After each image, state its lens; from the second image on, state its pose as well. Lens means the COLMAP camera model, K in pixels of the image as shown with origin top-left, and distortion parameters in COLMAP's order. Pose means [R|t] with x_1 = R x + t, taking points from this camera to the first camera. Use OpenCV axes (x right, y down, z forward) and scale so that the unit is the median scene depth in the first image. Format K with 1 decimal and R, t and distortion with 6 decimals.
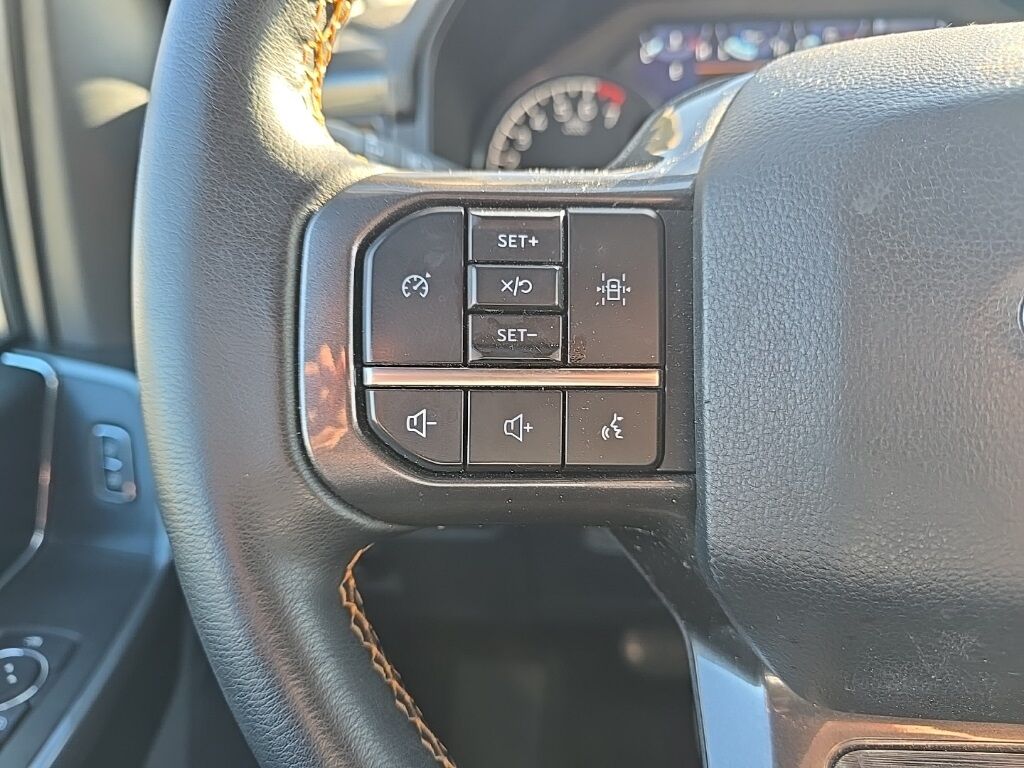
lens RADIAL K [[707.0, 0, 512.0], [0, 707.0, 384.0], [0, 0, 1]] dist [-0.002476, -0.003917]
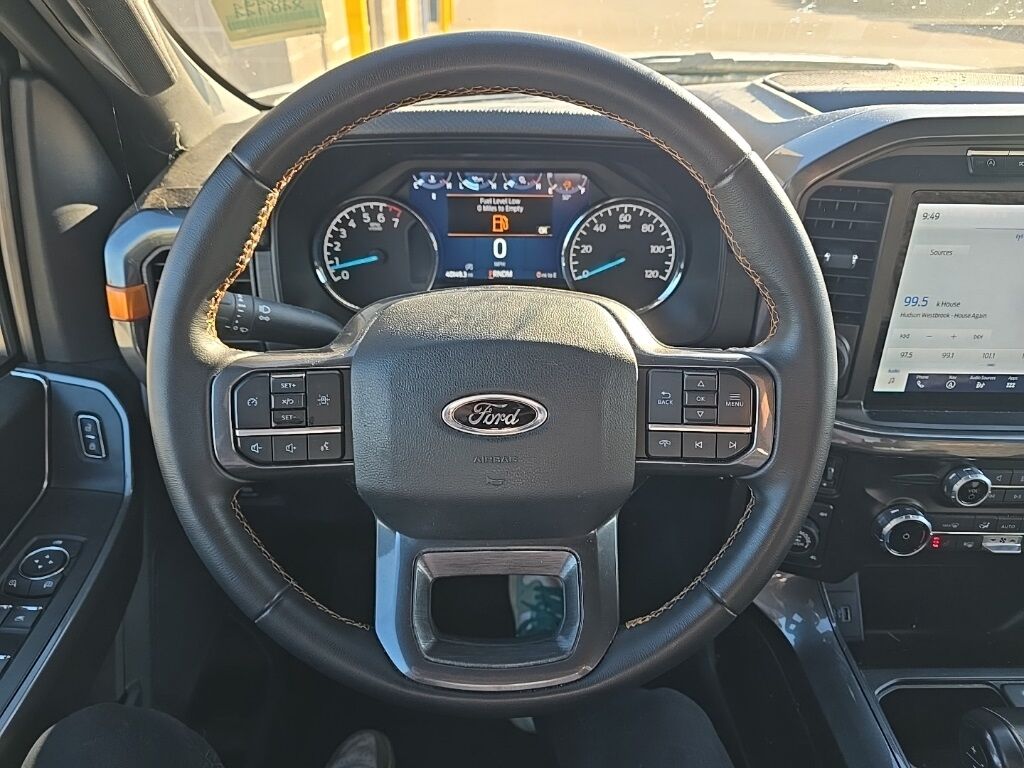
lens RADIAL K [[707.0, 0, 512.0], [0, 707.0, 384.0], [0, 0, 1]] dist [-0.002476, -0.003917]
pose [[0.992482, -0.018072, 0.121049, 0.559920], [0.004170, 0.993457, 0.114129, -0.524289], [-0.122320, -0.112767, 0.986064, -1.949762]]
